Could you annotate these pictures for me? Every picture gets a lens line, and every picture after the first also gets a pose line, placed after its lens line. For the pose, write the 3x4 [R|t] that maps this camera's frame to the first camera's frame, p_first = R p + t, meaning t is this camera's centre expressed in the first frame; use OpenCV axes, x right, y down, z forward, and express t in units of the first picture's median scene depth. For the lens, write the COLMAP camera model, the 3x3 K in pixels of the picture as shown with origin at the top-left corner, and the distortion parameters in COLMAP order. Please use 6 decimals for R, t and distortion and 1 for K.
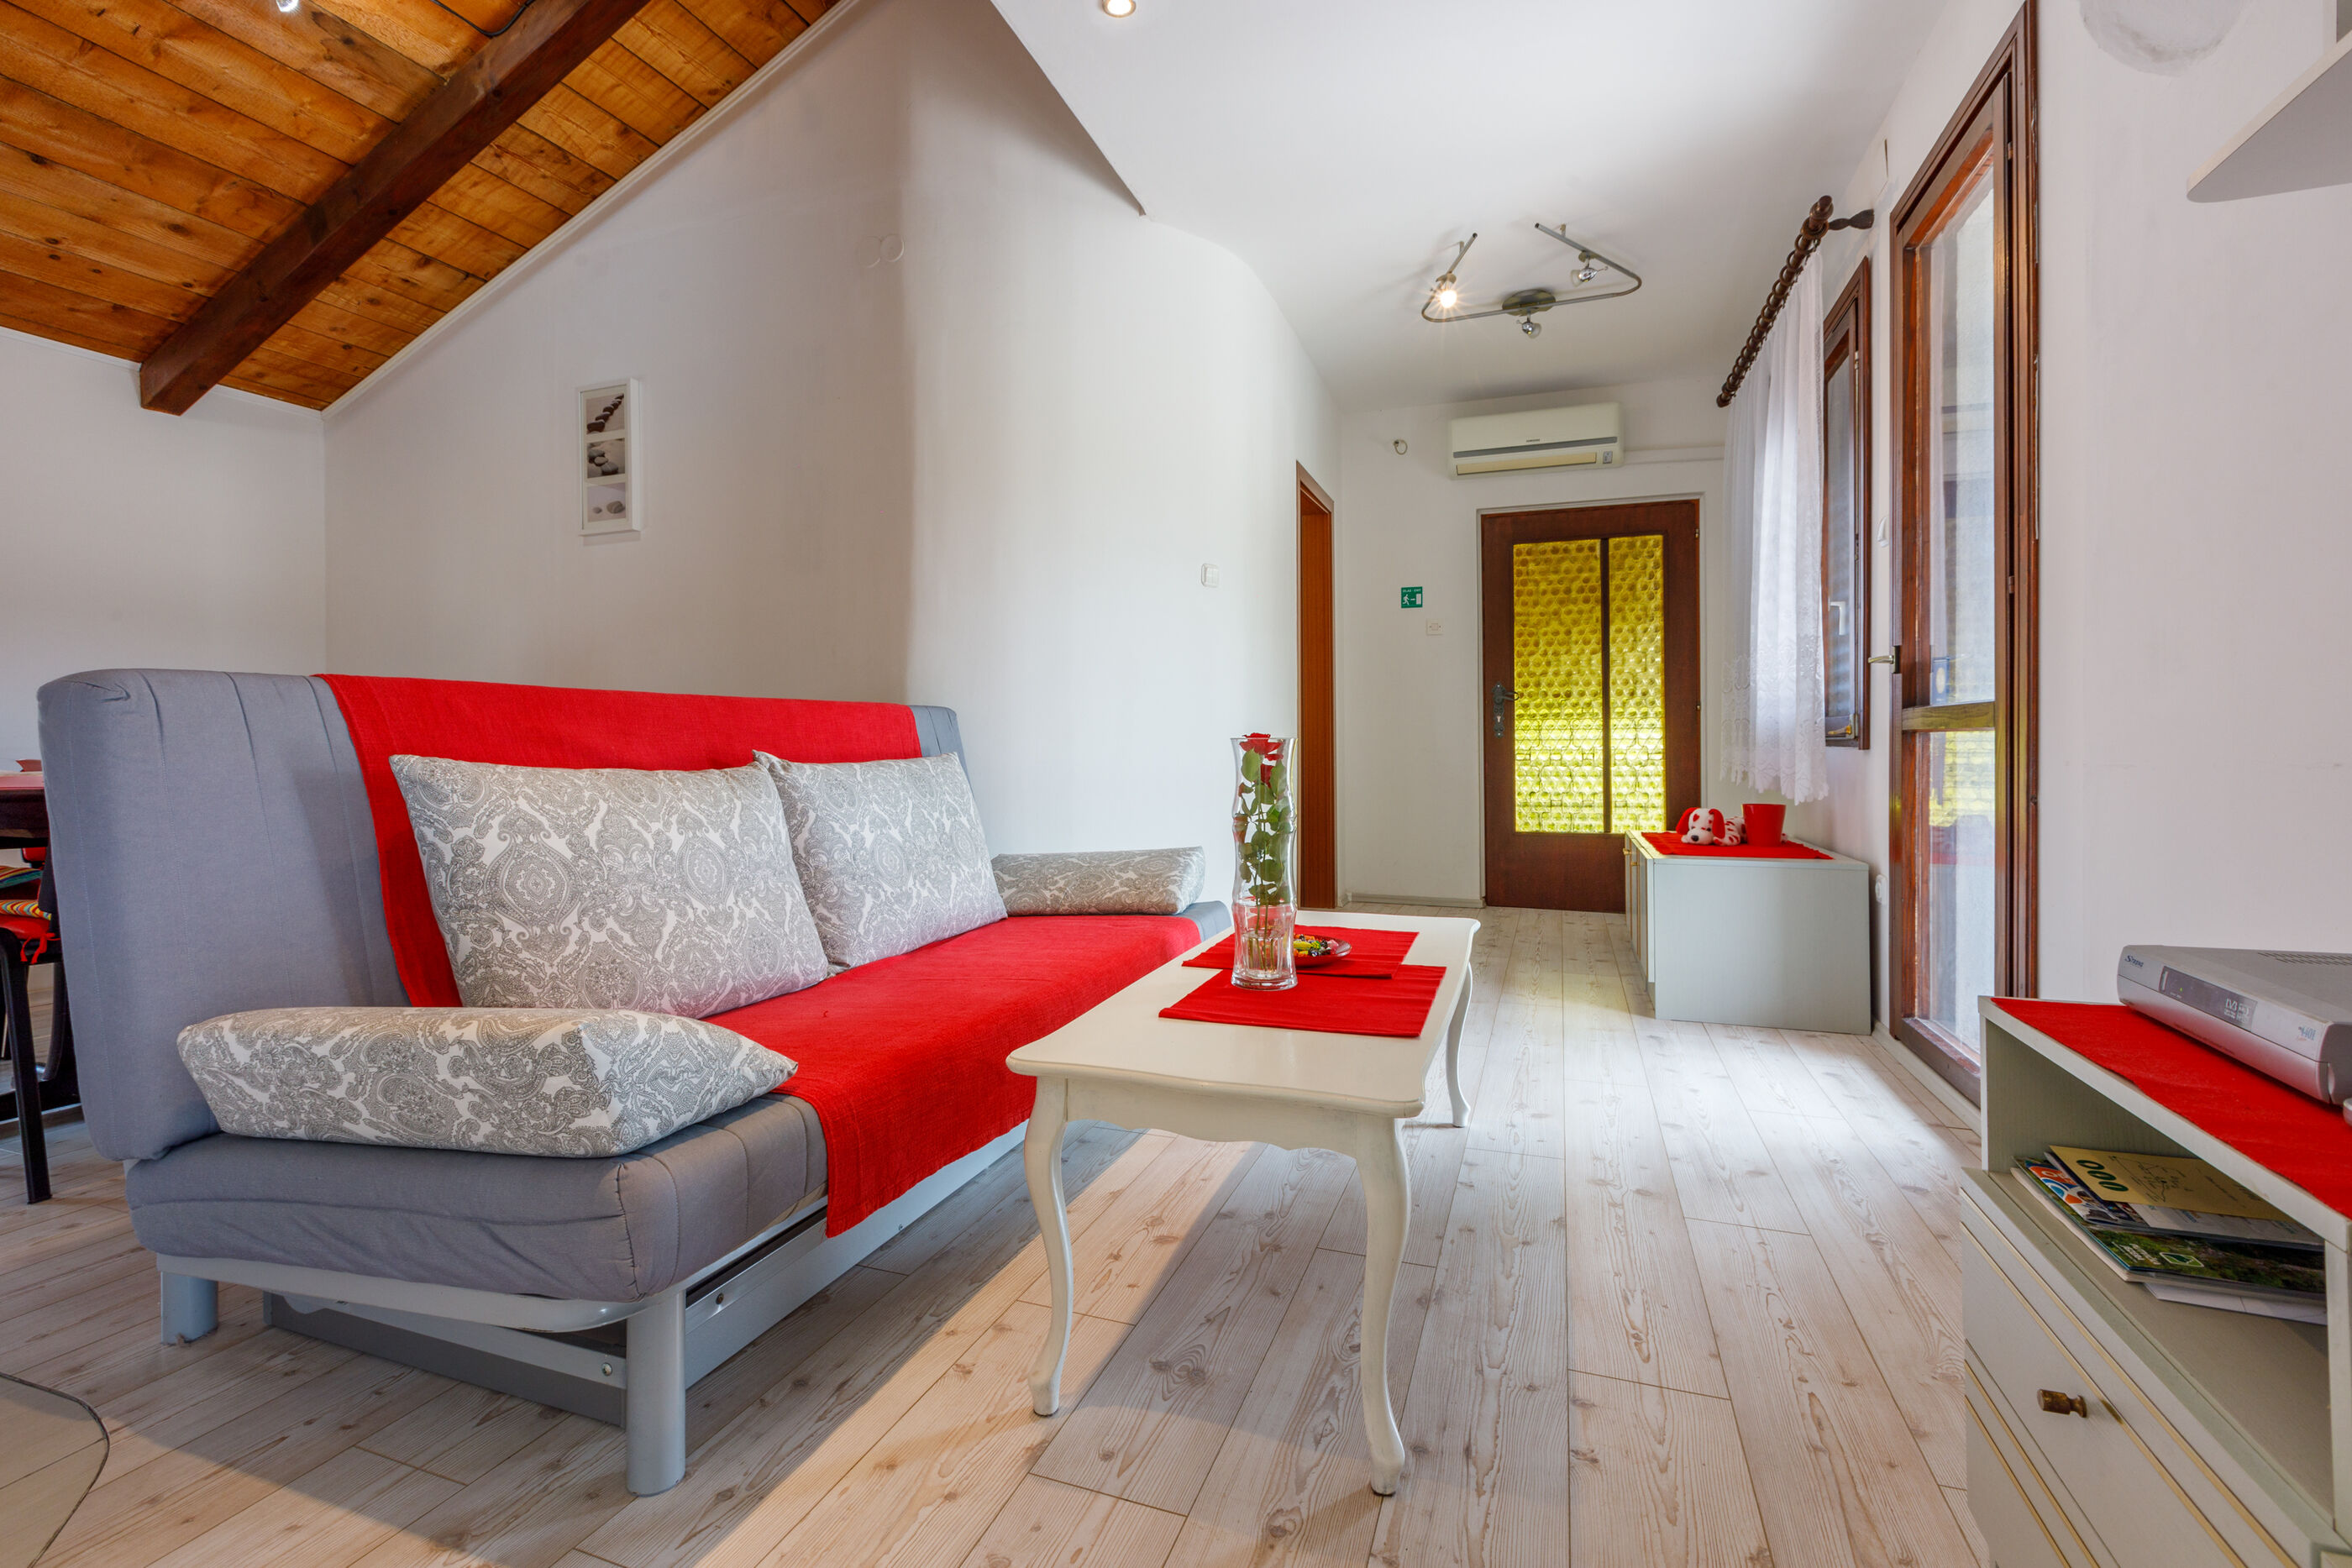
lens RADIAL K [[1051.0, 0, 1159.4], [0, 1051.0, 729.4], [0, 0, 1]] dist [-0.002408, -0.000782]
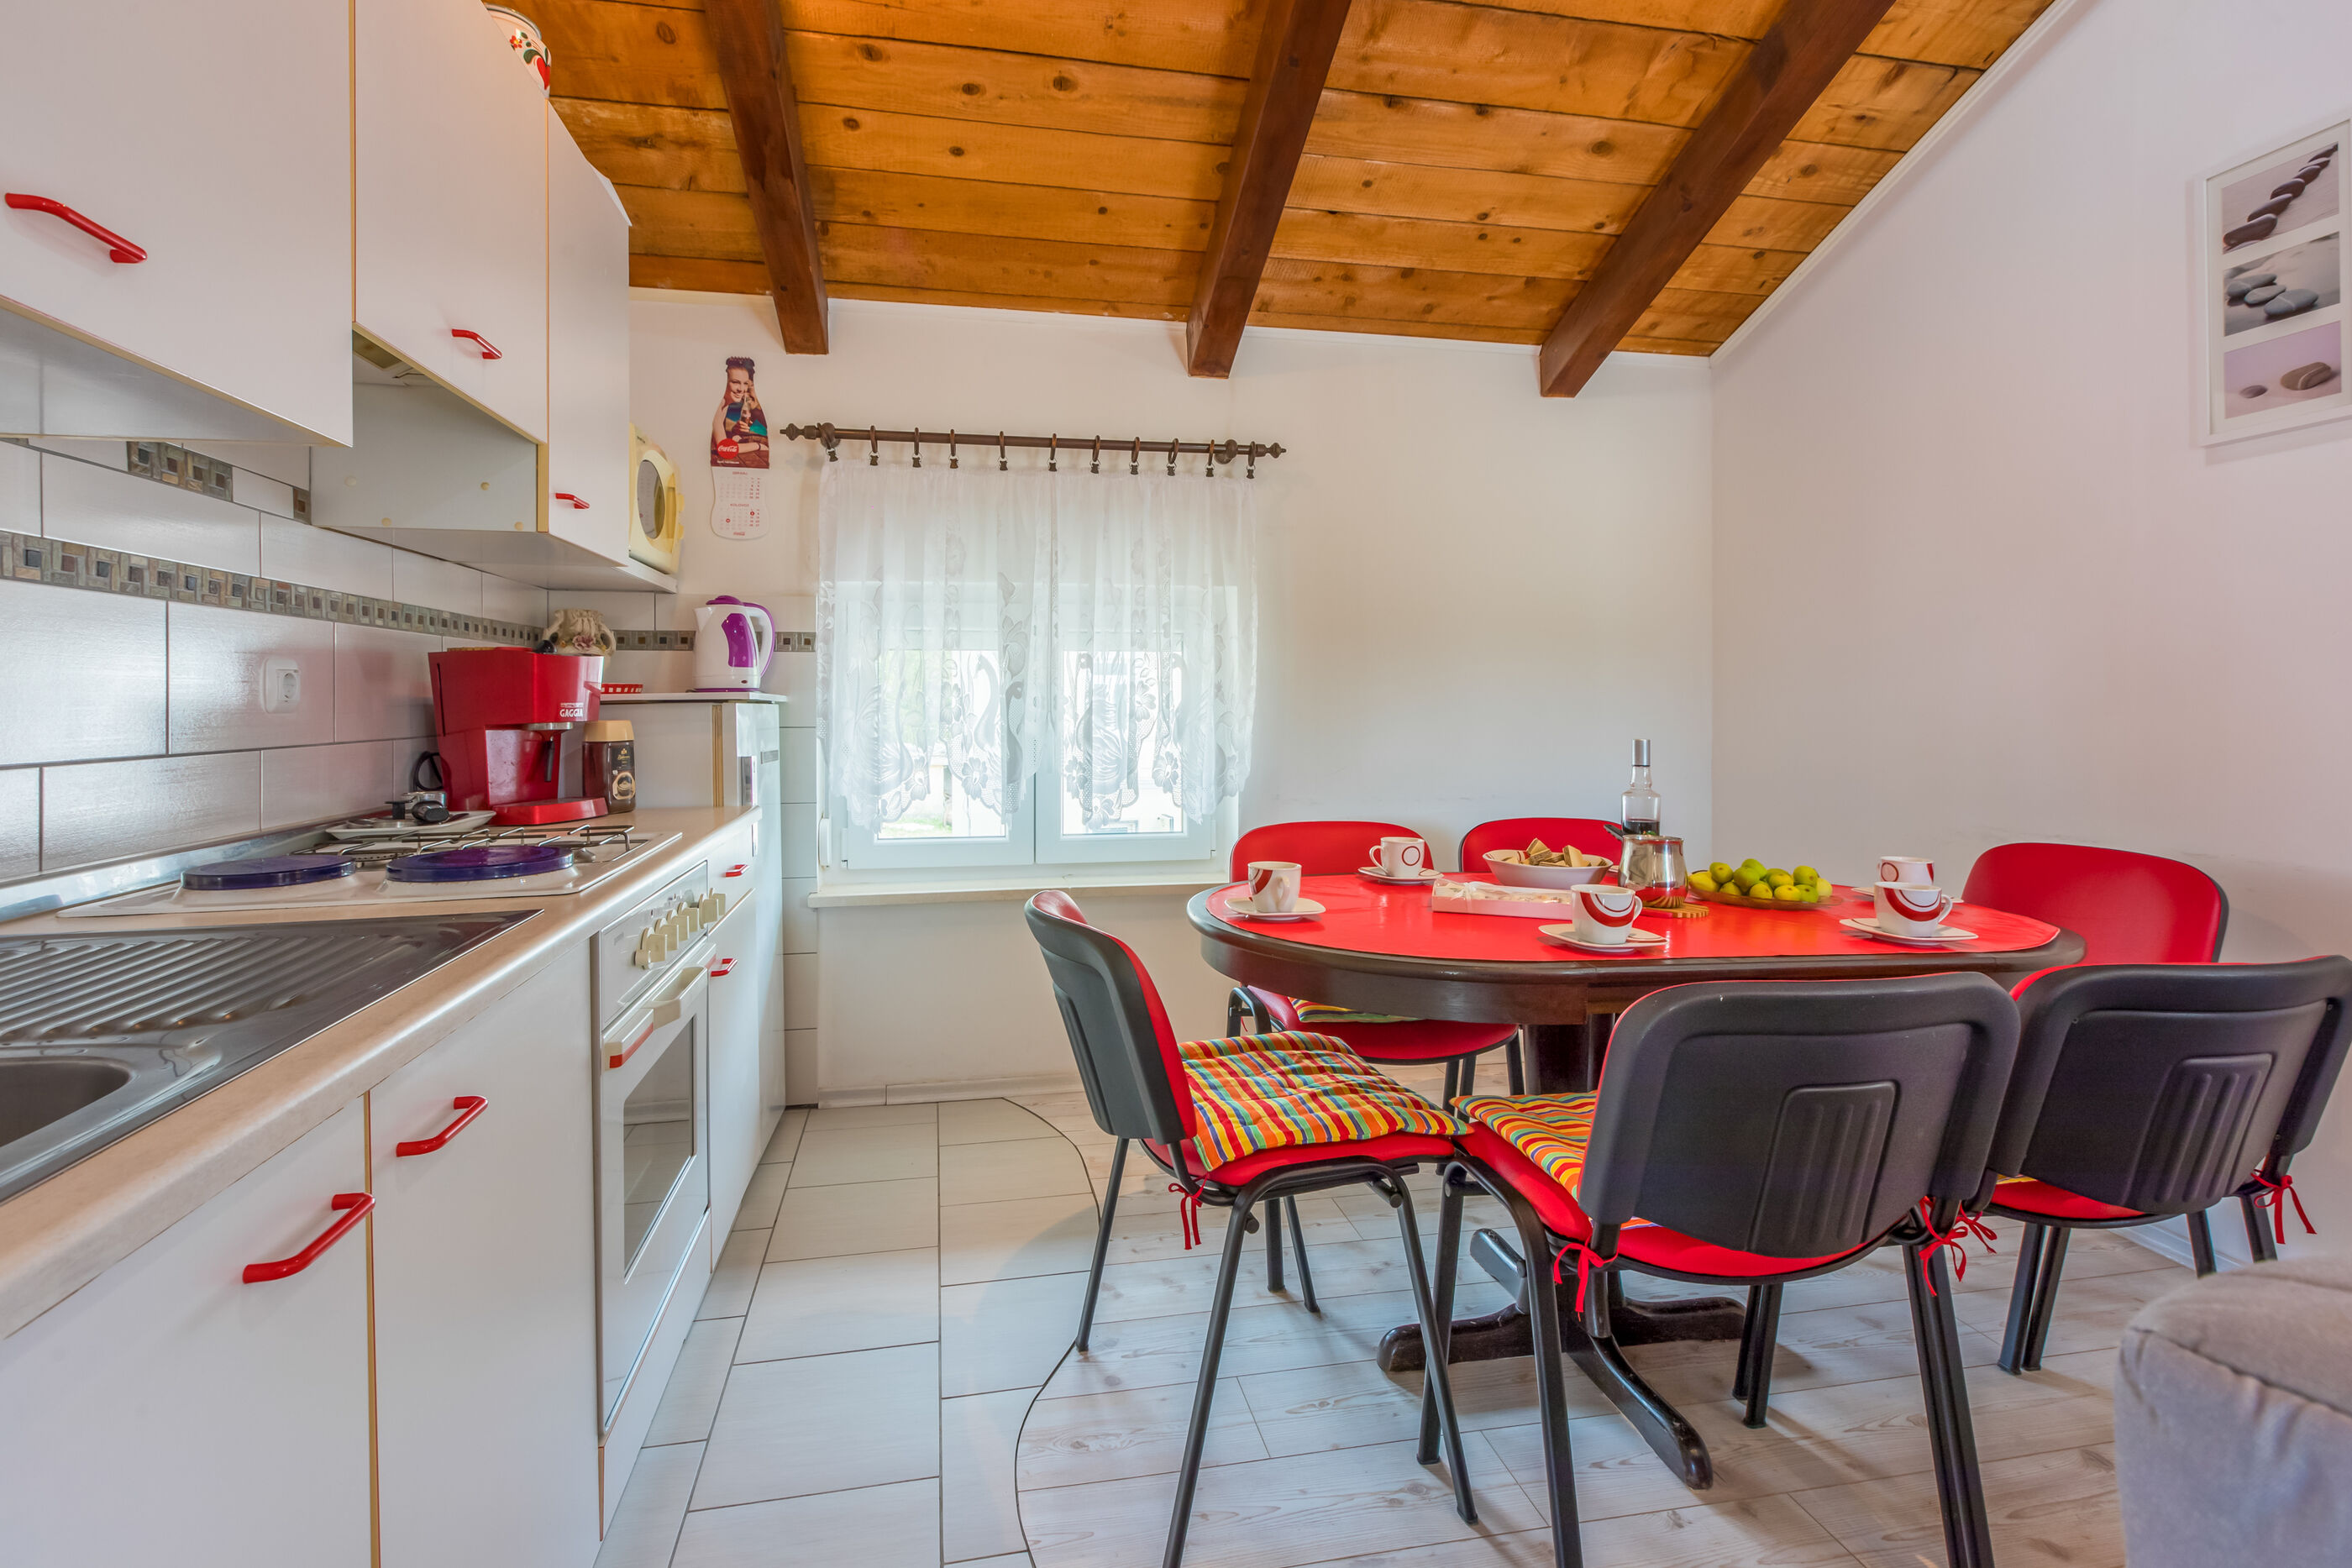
lens RADIAL K [[1089.4, 0, 1173.5], [0, 1089.4, 703.4], [0, 0, 1]] dist [-0.000186, -0.000072]
pose [[0.527737, 0.006661, -0.849382, -0.356829], [0.005245, 0.999925, 0.011101, -0.061861], [0.849392, -0.010314, 0.527662, 0.253405]]
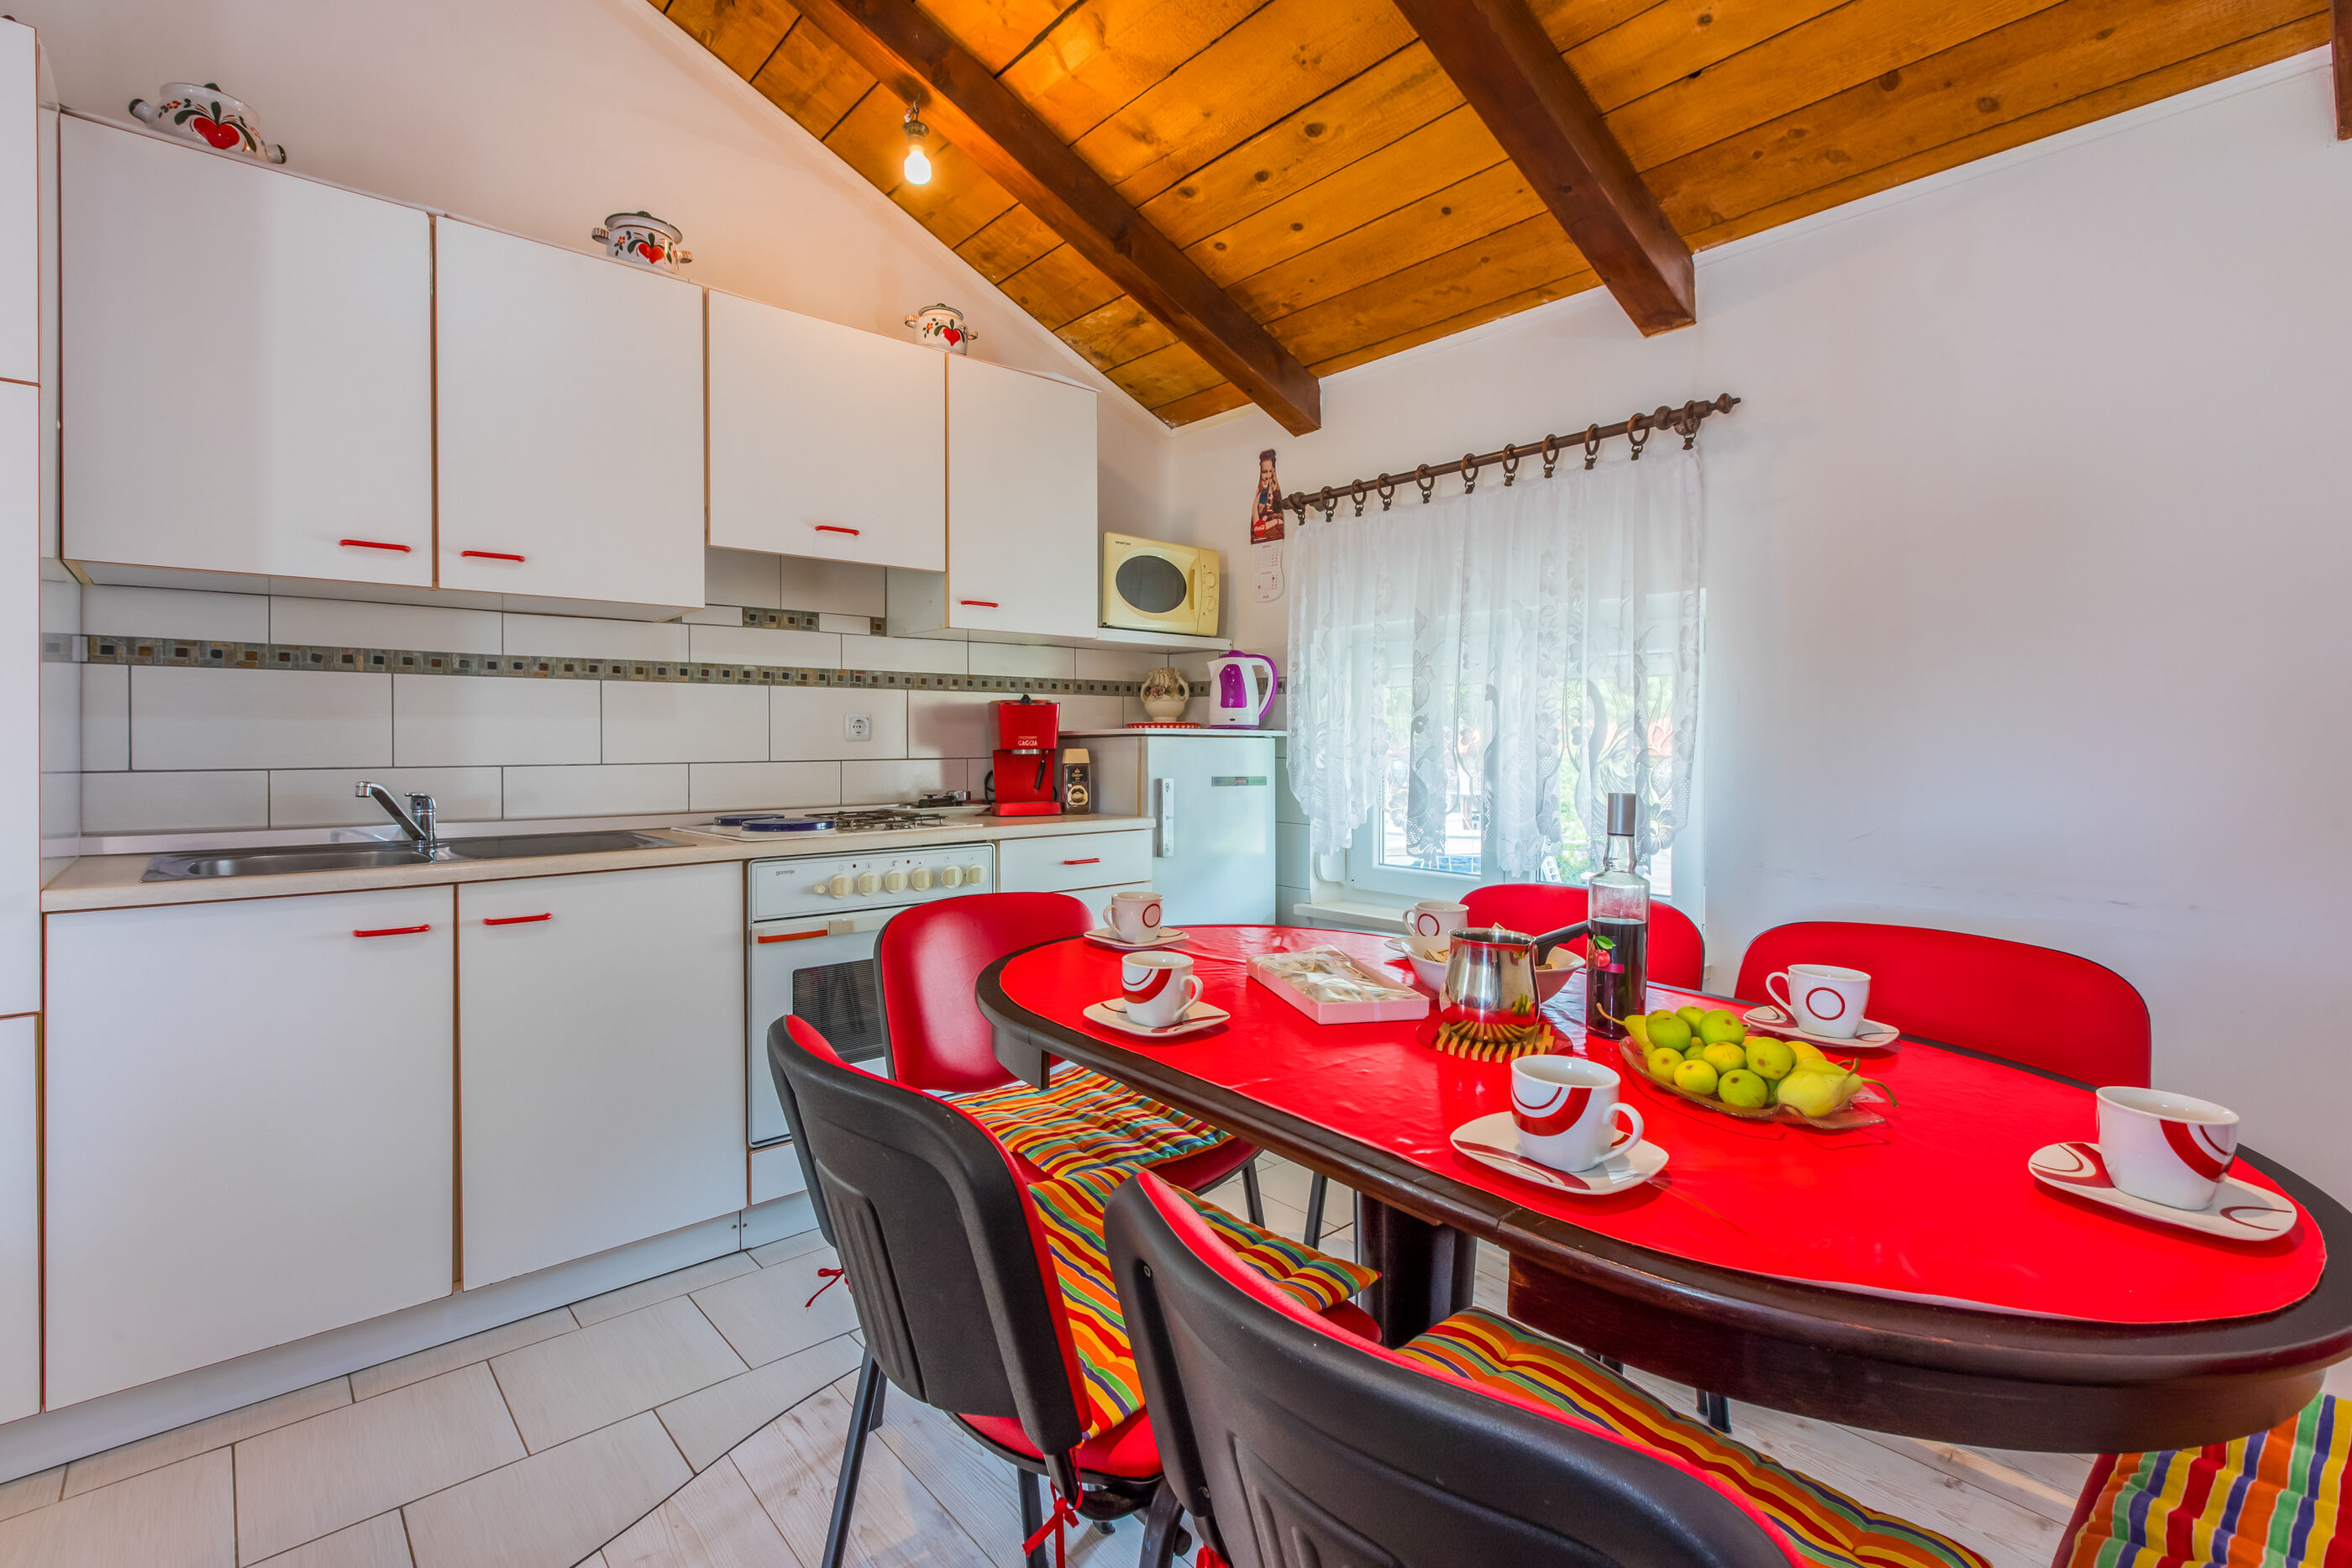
lens RADIAL K [[1069.7, 0, 1161.9], [0, 1069.7, 747.2], [0, 0, 1]] dist [-0.000391, 0.000205]
pose [[-0.472051, 0.013620, -0.881466, -0.324413], [0.009092, 0.999903, 0.010581, -0.056904], [0.881524, -0.003019, -0.472129, 0.759159]]
